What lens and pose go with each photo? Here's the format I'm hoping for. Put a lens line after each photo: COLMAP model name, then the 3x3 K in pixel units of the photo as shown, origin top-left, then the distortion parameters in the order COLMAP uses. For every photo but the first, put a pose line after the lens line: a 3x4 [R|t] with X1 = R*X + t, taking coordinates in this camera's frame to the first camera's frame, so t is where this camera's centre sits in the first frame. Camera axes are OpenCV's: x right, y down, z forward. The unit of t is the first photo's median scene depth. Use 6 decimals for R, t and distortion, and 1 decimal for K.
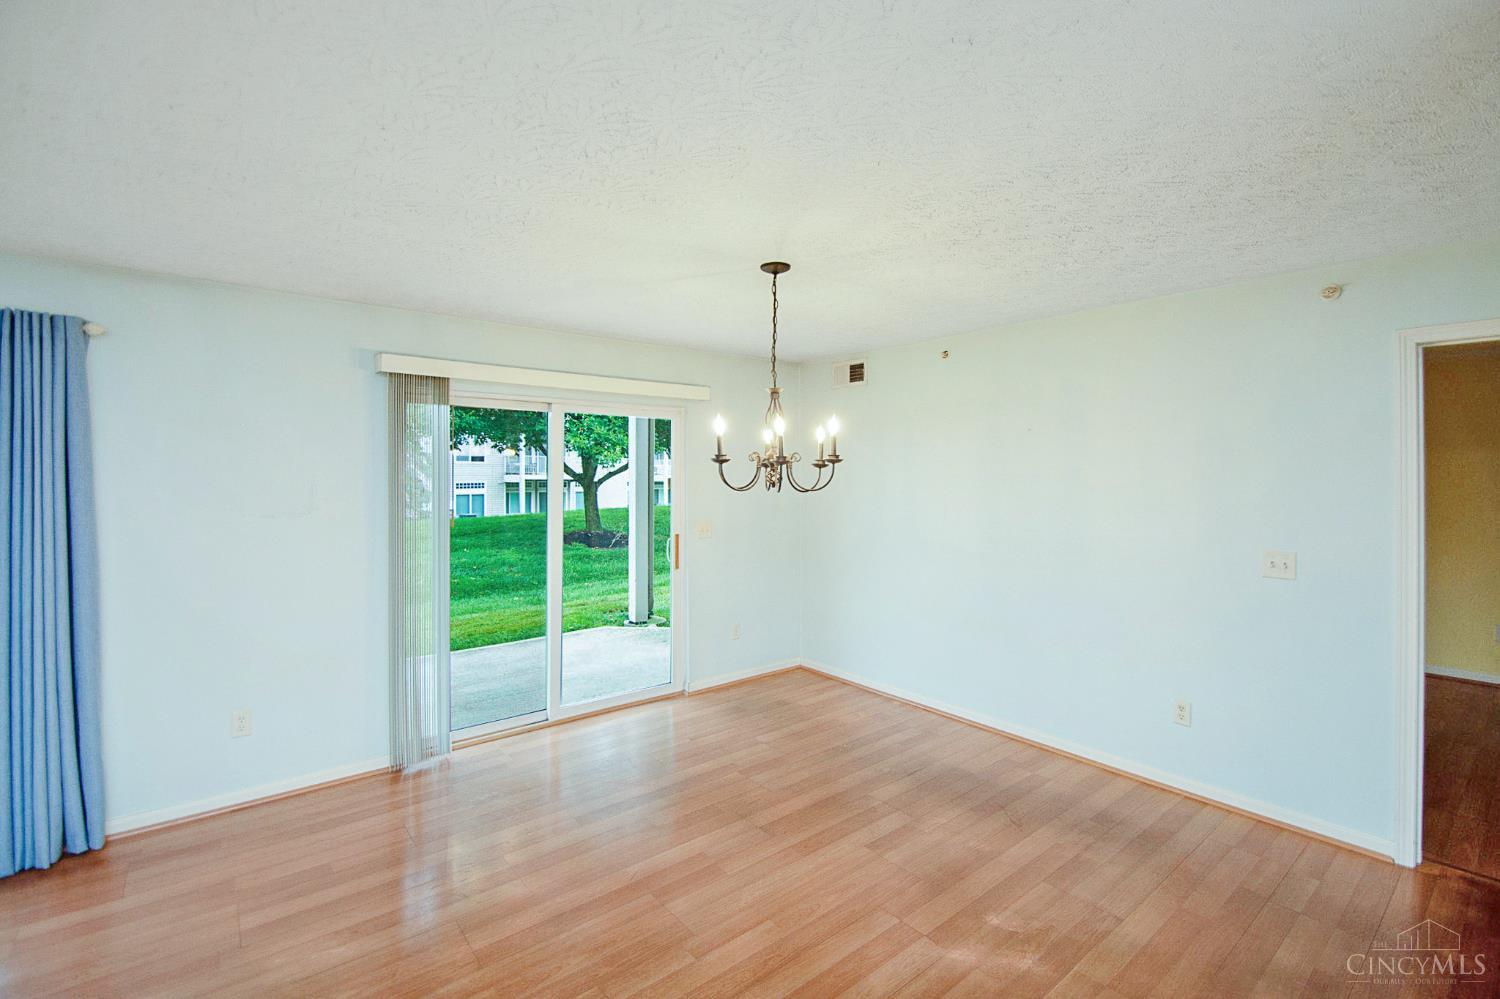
lens RADIAL K [[640.4, 0, 750.0], [0, 640.4, 499.5], [0, 0, 1]] dist [0.000314, 0.000023]
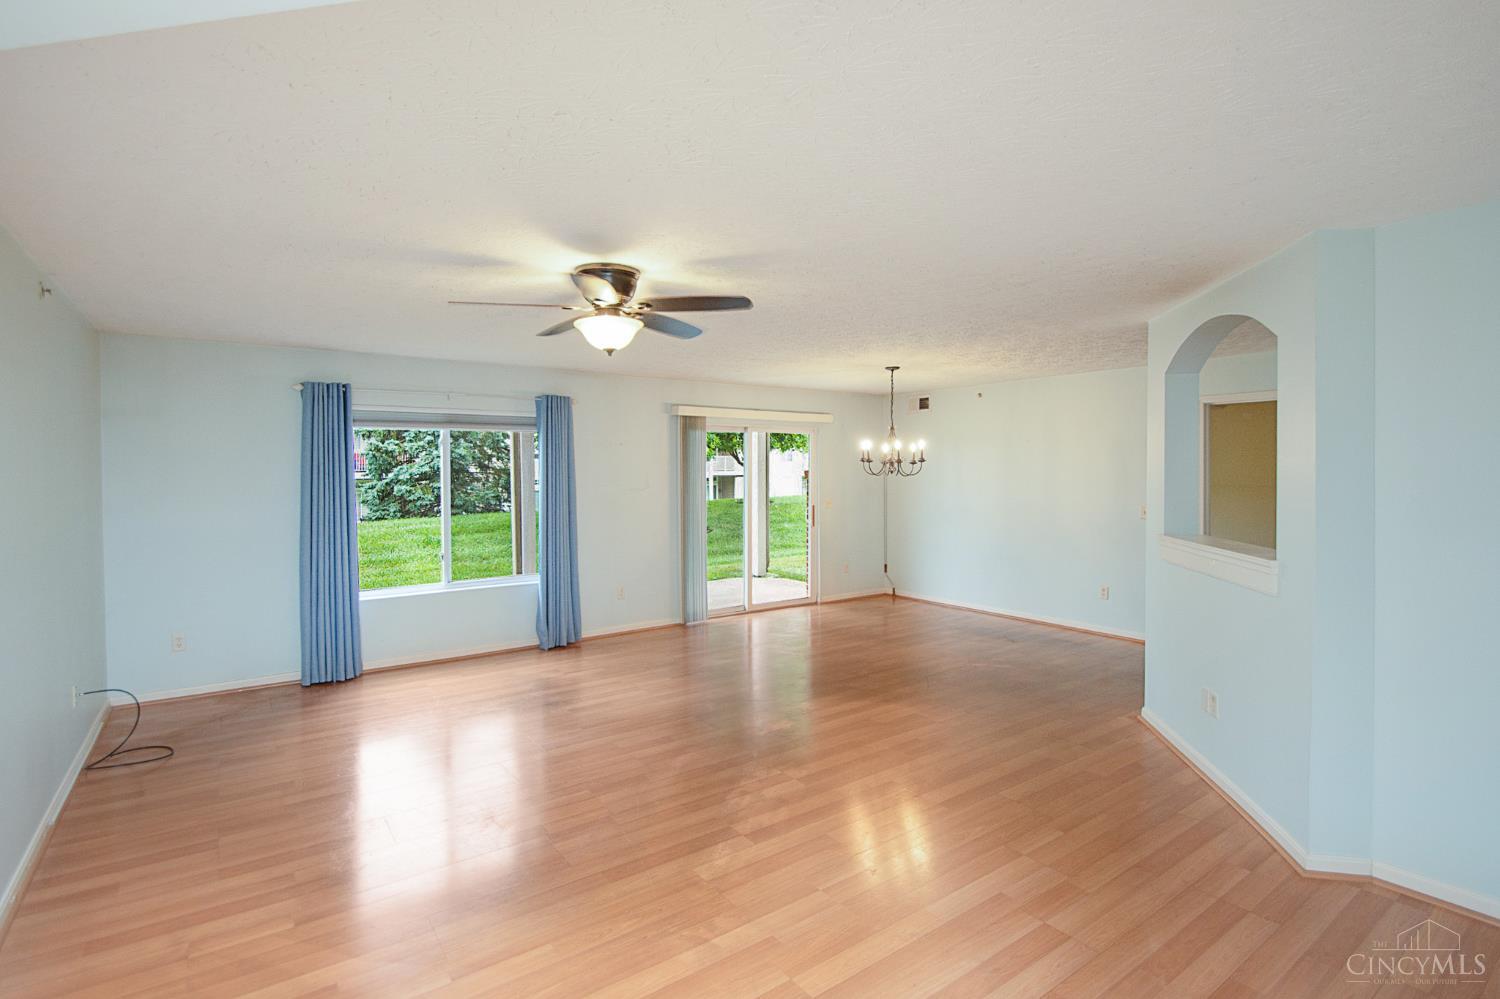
lens RADIAL K [[646.1, 0, 750.0], [0, 646.1, 499.5], [0, 0, 1]] dist [0.000059, 0.000006]
pose [[0.997662, 0.001184, -0.068332, -0.224766], [-0.000880, 0.999990, 0.004473, 0.044485], [0.068336, -0.004402, 0.997653, -0.907817]]
